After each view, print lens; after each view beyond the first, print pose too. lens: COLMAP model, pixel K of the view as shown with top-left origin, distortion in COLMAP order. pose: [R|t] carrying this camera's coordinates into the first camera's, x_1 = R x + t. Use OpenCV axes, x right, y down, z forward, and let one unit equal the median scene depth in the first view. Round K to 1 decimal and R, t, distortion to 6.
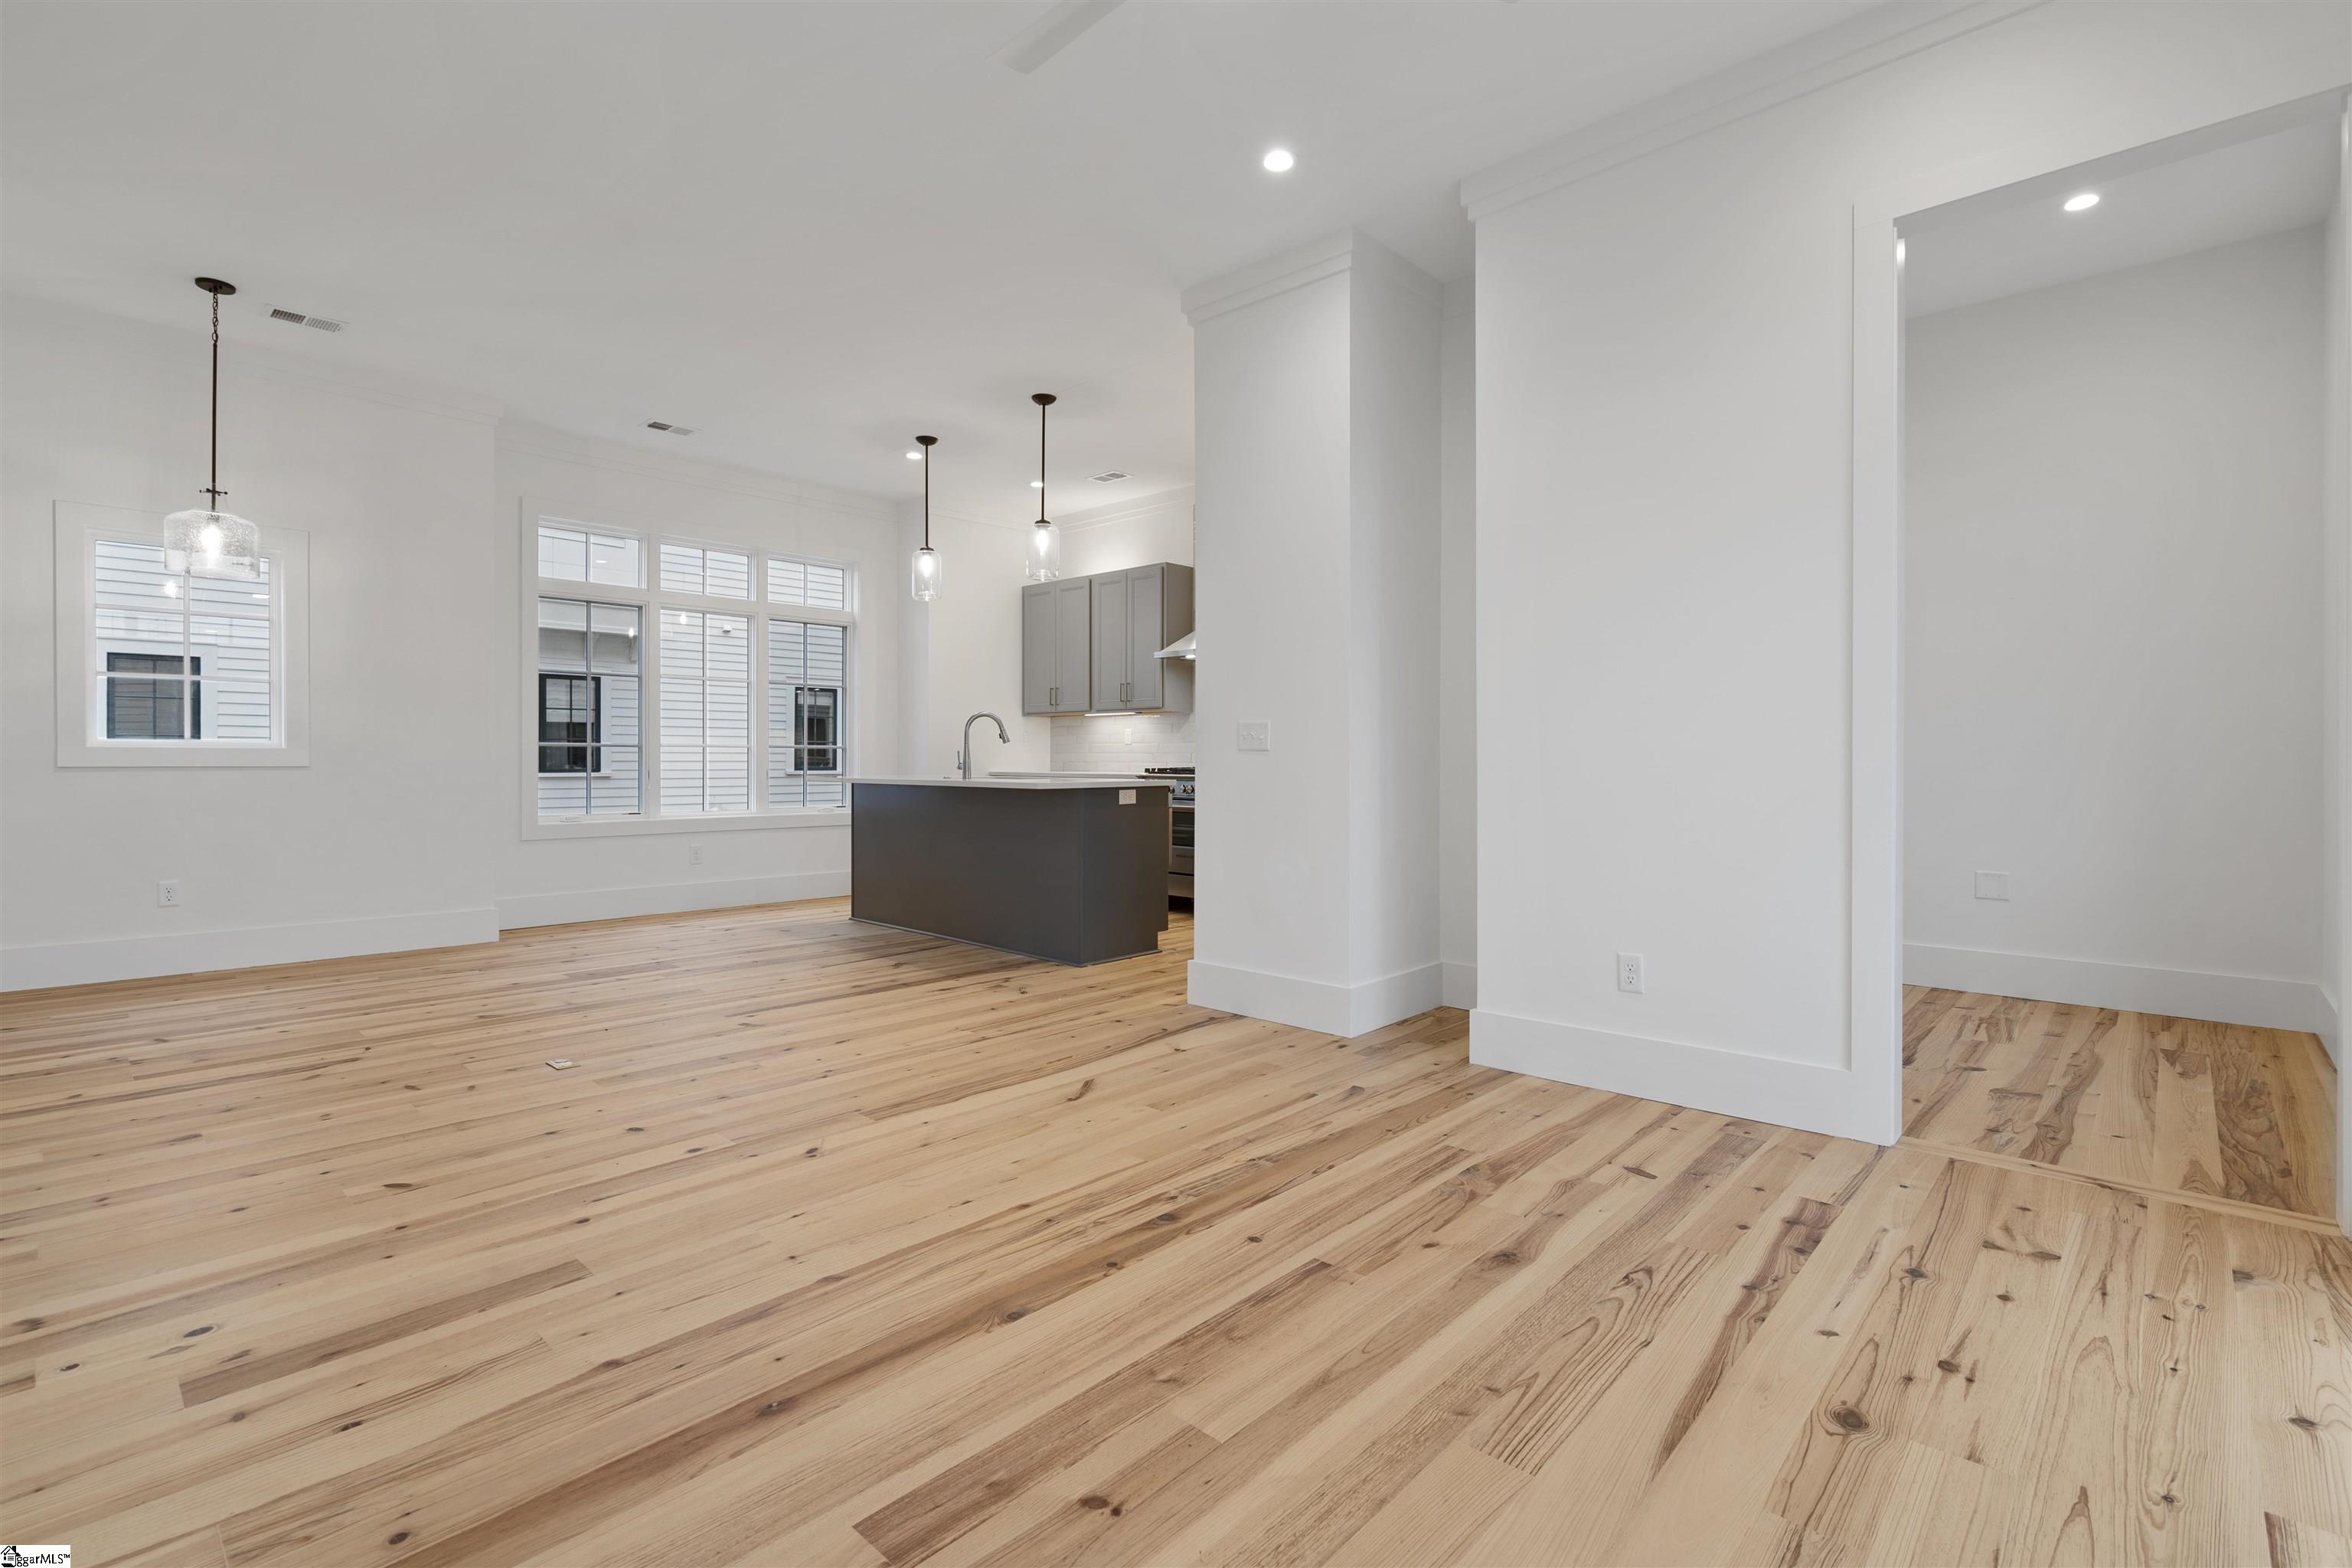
lens RADIAL K [[1076.8, 0, 1177.8], [0, 1076.8, 767.1], [0, 0, 1]] dist [-0.003133, 0.000254]
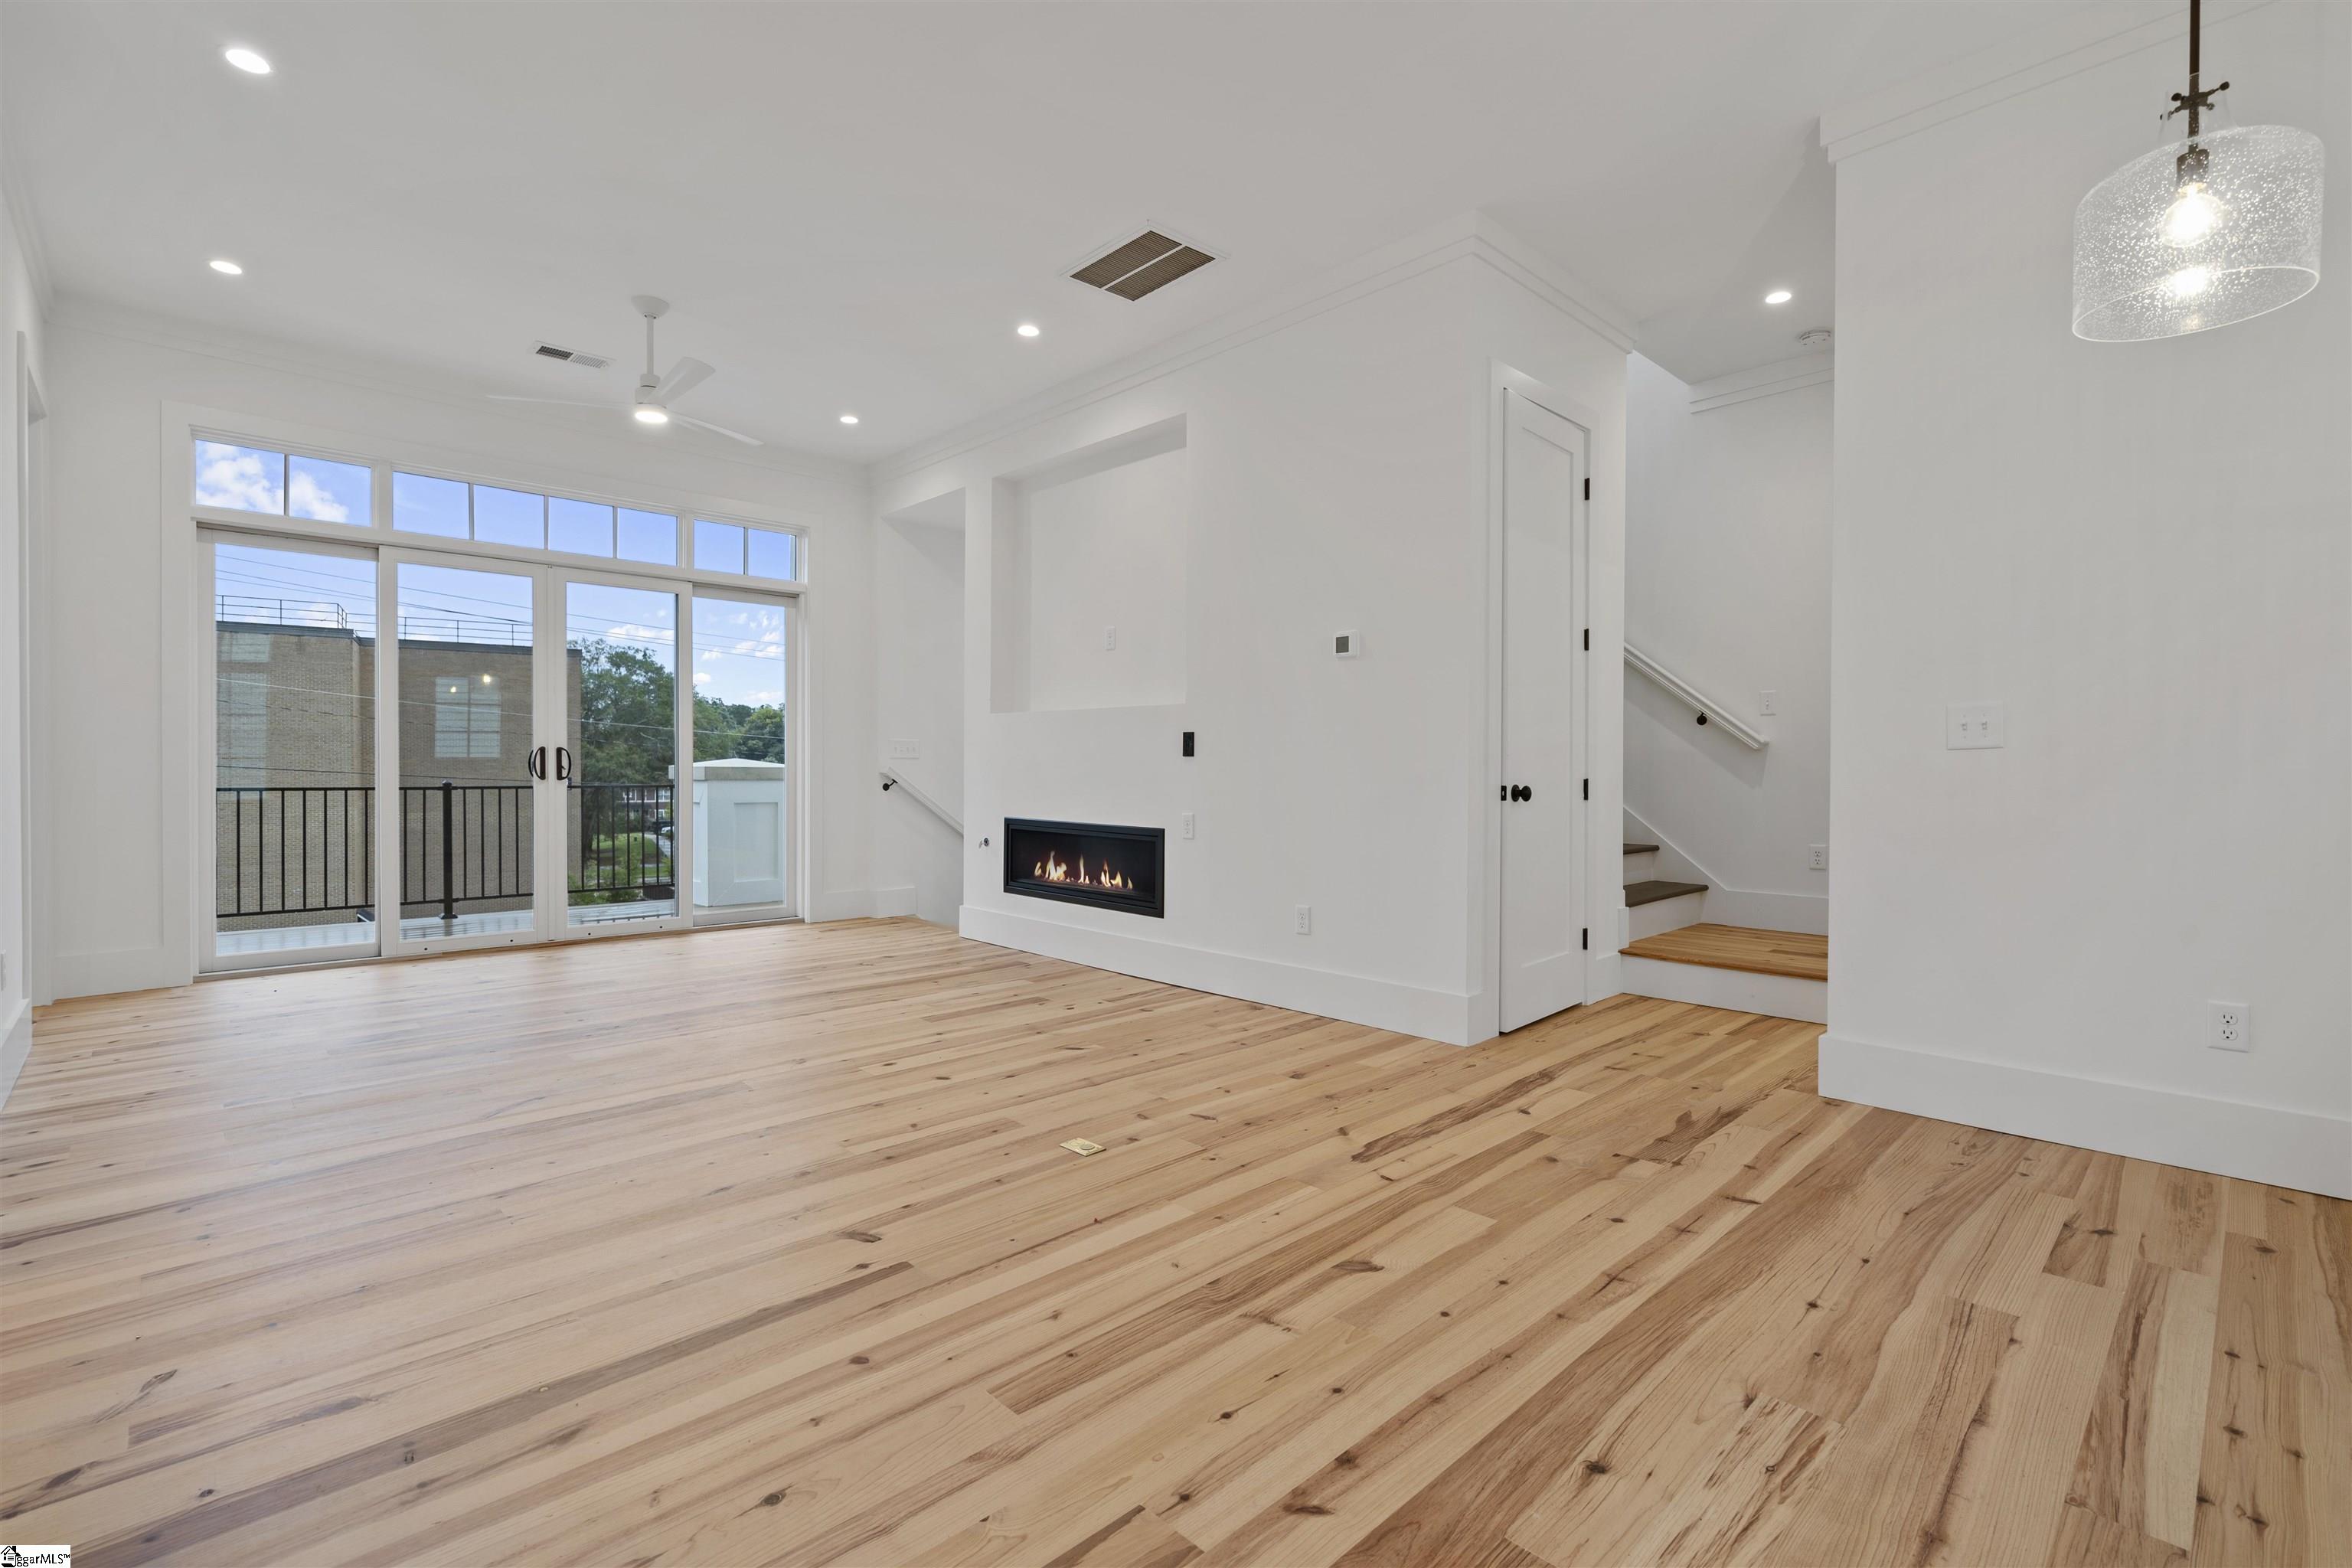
lens RADIAL K [[1069.4, 0, 1175.5], [0, 1069.4, 775.6], [0, 0, 1]] dist [-0.005488, 0.000694]
pose [[-0.998177, -0.009068, 0.059662, -1.065533], [-0.008477, 0.999913, 0.010142, -0.012018], [-0.059748, 0.009618, -0.998167, 2.773359]]
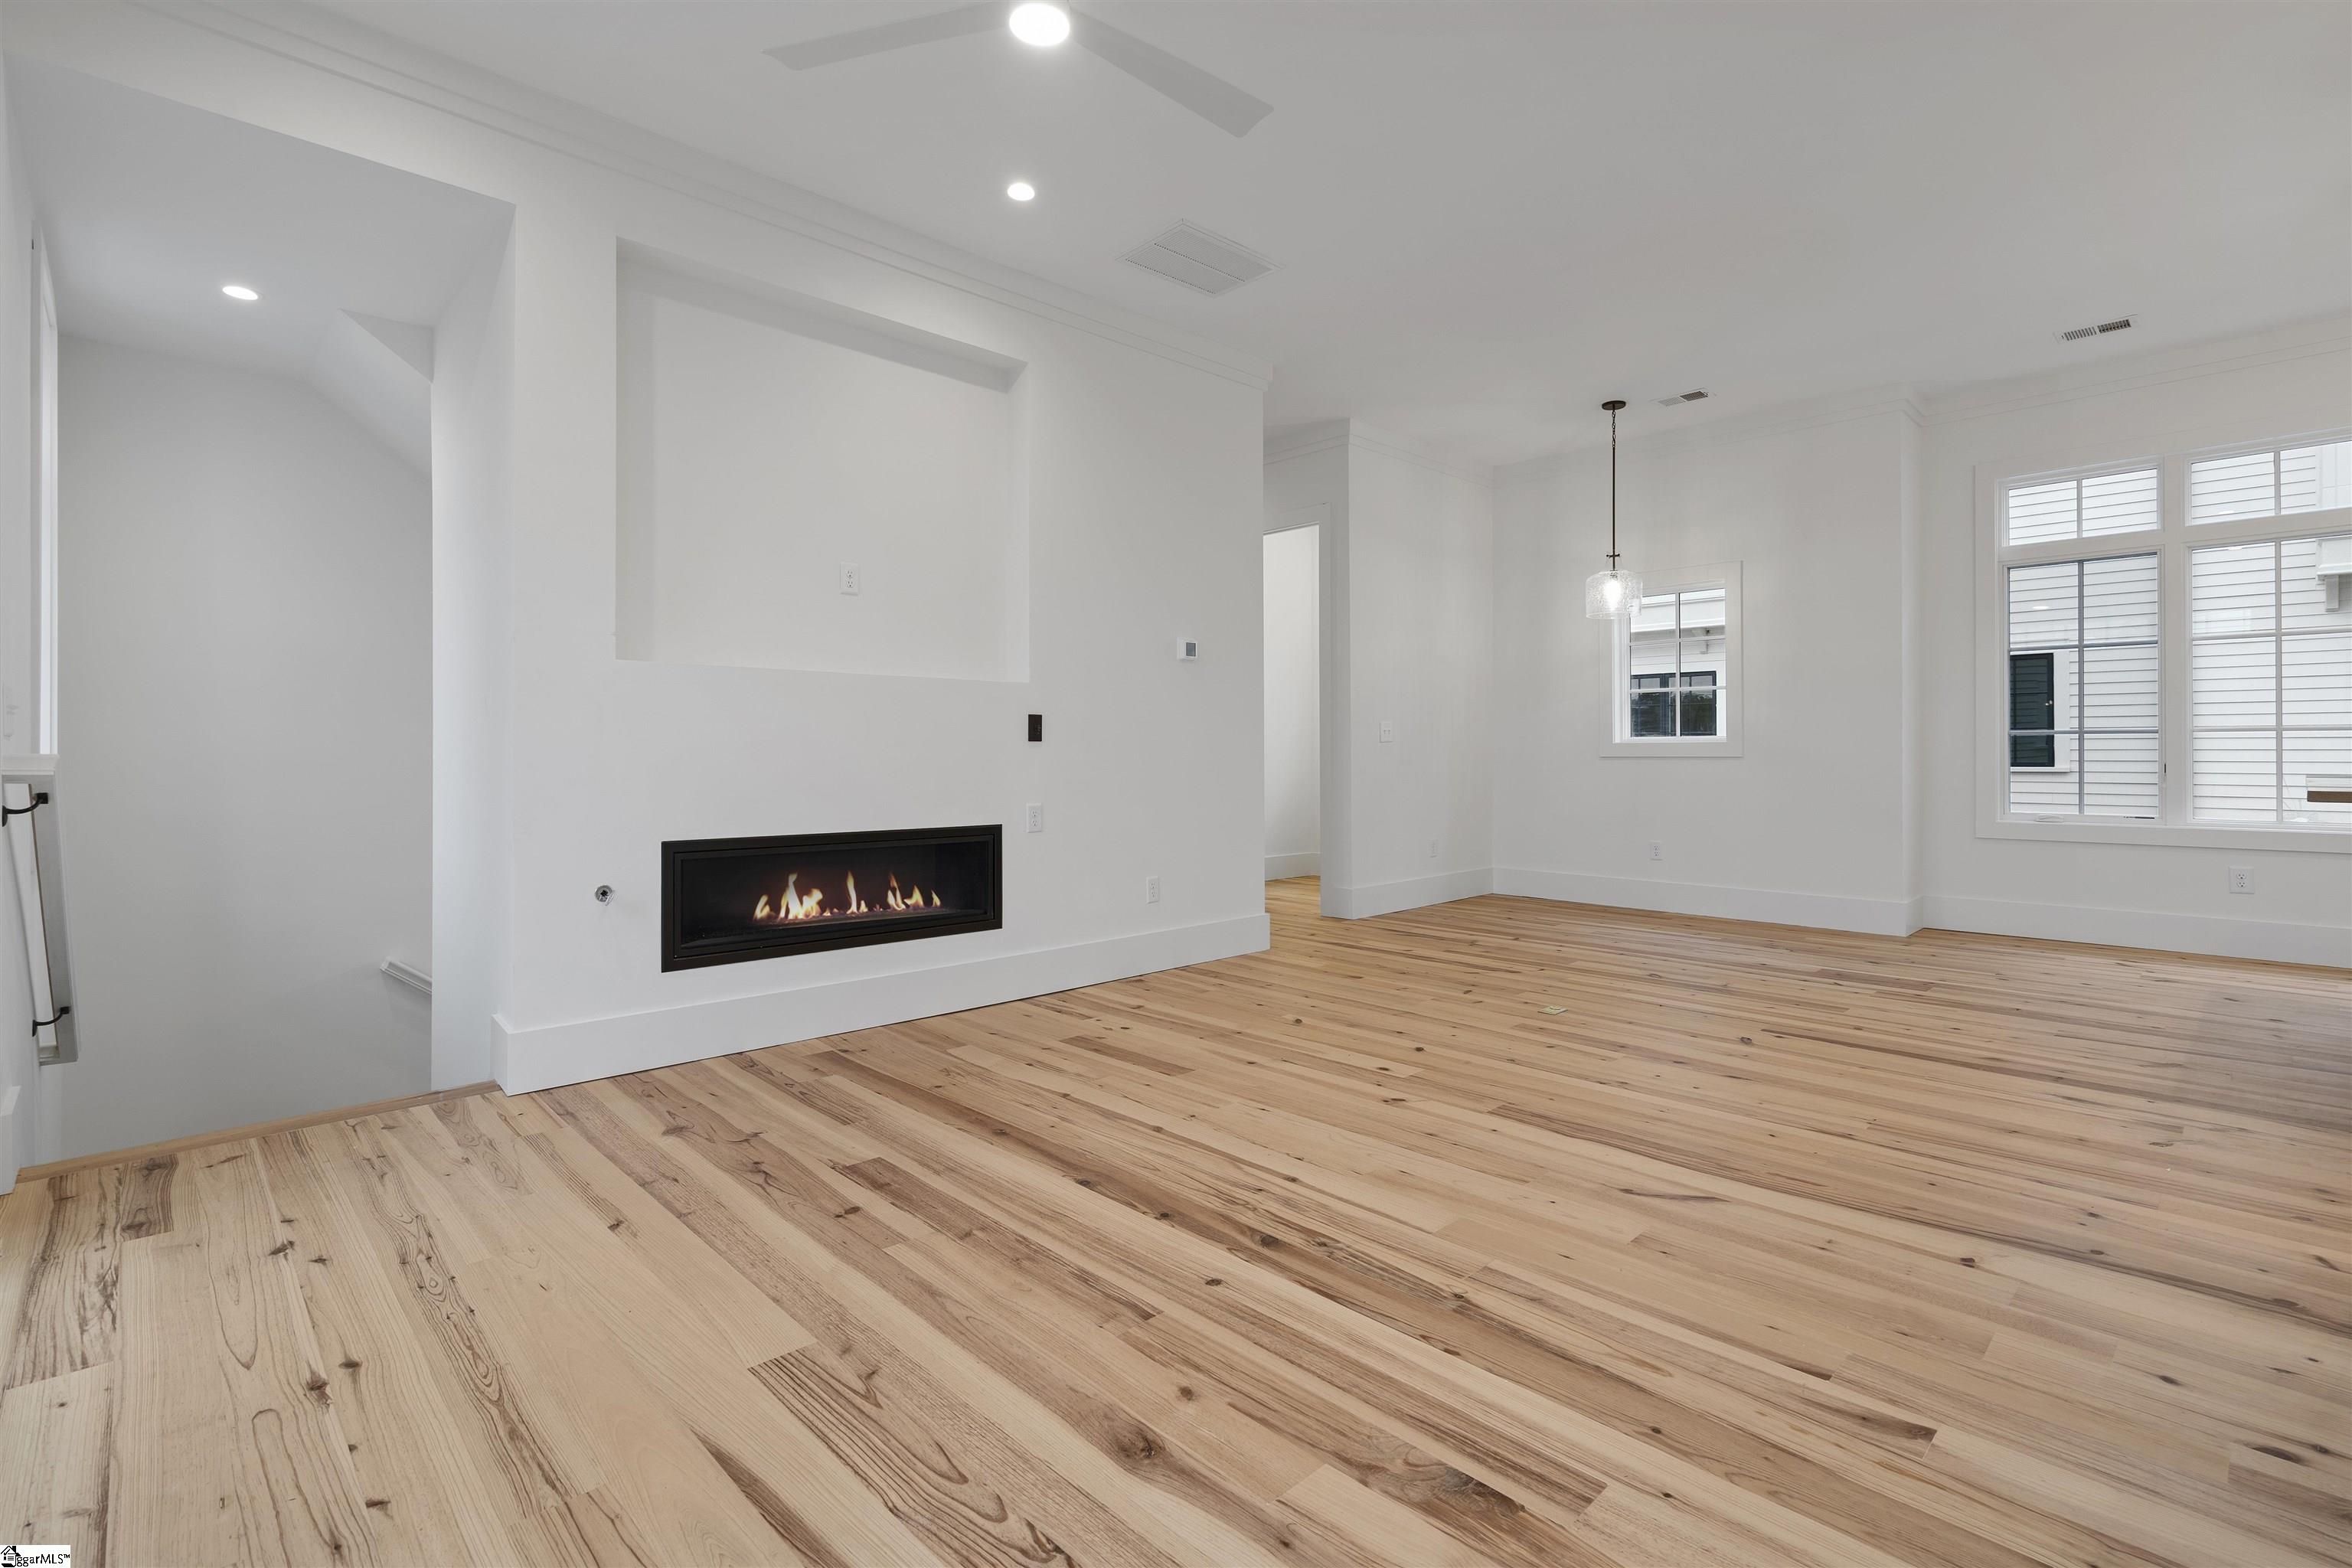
lens RADIAL K [[1073.0, 0, 1168.2], [0, 1073.0, 748.0], [0, 0, 1]] dist [-0.005982, 0.000024]
pose [[-0.062731, -0.005123, -0.998017, 0.973896], [-0.003479, 0.999982, -0.004914, -0.005572], [0.998024, 0.003164, -0.062748, 1.016127]]
